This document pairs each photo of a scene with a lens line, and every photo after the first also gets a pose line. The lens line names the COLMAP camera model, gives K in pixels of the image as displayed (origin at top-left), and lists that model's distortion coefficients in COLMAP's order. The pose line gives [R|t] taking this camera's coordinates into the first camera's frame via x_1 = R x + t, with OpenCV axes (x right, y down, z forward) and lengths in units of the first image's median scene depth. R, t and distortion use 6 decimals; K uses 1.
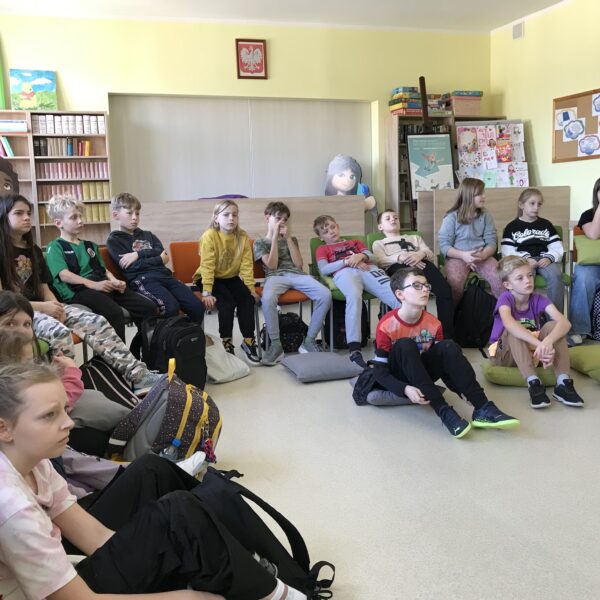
lens RADIAL K [[647.7, 0, 290.3], [0, 647.7, 307.8], [0, 0, 1]] dist [0.058126, -0.206324]
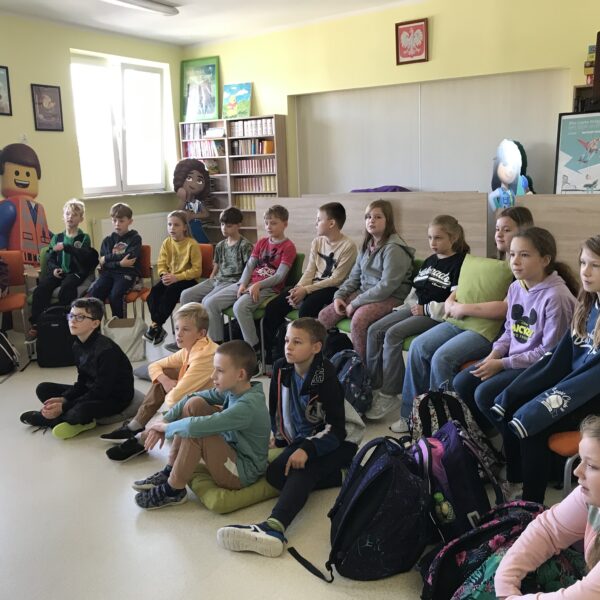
lens RADIAL K [[647.7, 0, 290.3], [0, 647.7, 307.8], [0, 0, 1]] dist [0.058126, -0.206324]
pose [[0.601740, 0.177441, -0.778732, 0.624908], [-0.105882, 0.984126, 0.142425, -0.118934], [0.791643, -0.003249, 0.610976, 0.284711]]
